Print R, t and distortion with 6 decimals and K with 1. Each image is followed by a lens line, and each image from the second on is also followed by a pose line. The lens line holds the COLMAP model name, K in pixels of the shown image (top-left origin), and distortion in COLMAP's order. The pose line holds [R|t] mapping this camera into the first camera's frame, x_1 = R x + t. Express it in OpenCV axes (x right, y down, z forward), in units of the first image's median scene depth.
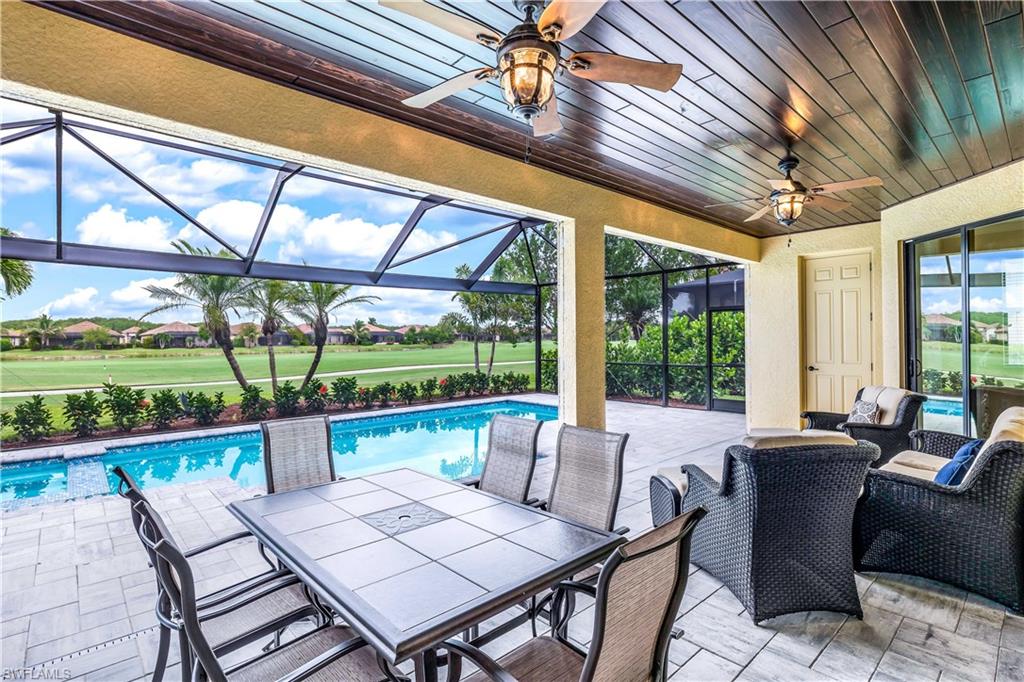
lens RADIAL K [[494.9, 0, 503.6], [0, 494.9, 332.1], [0, 0, 1]] dist [-0.005173, 0.001390]
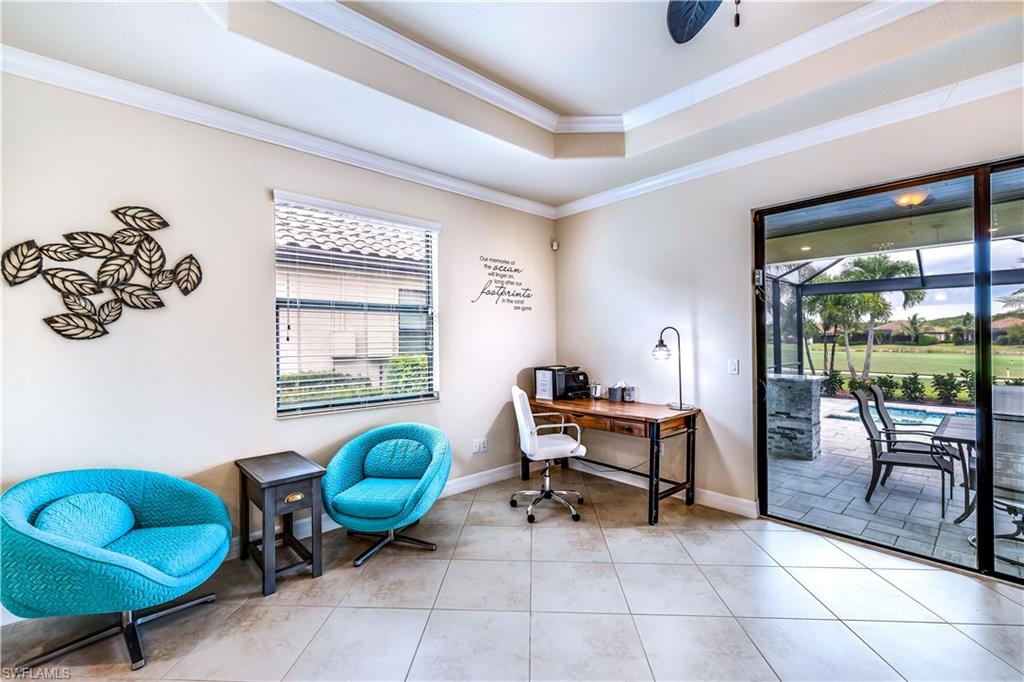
lens RADIAL K [[431.8, 0, 508.6], [0, 431.8, 331.7], [0, 0, 1]] dist [0.001992, -0.000968]
pose [[-0.001620, -0.012772, -0.999917, 0.436919], [0.020897, 0.999700, -0.012804, -0.014919], [0.999780, -0.020916, -0.001353, -0.297920]]
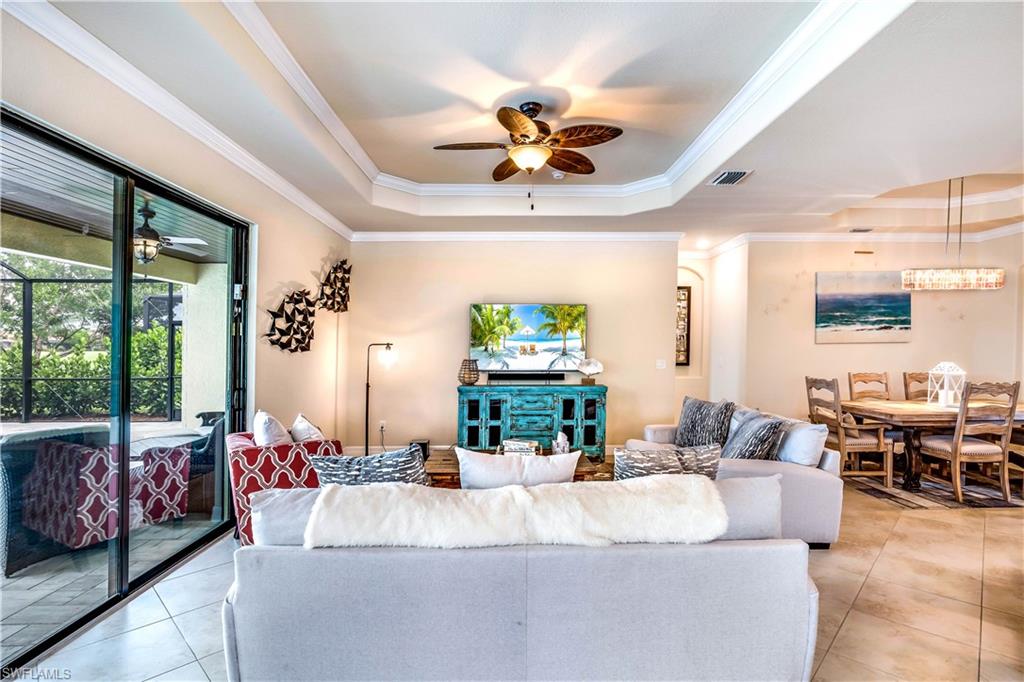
lens RADIAL K [[494.9, 0, 519.2], [0, 494.9, 350.1], [0, 0, 1]] dist [-0.005173, 0.001390]
pose [[0.641076, -0.001048, 0.767477, 0.122998], [-0.012613, 0.999850, 0.011902, -0.013555], [-0.767374, -0.017310, 0.640966, -0.278039]]
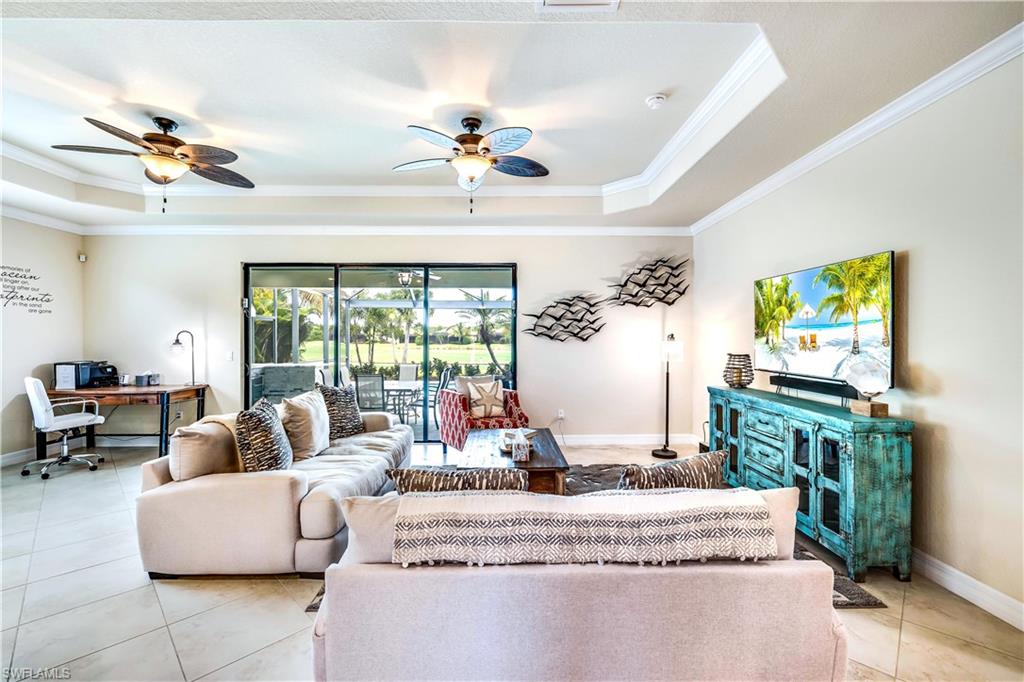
lens RADIAL K [[431.8, 0, 510.5], [0, 431.8, 336.1], [0, 0, 1]] dist [0.001992, -0.000968]
pose [[0.749796, 0.001411, -0.661668, 0.832243], [0.006593, 0.999932, 0.009603, -0.017268], [0.661637, -0.011562, 0.749735, -0.299215]]
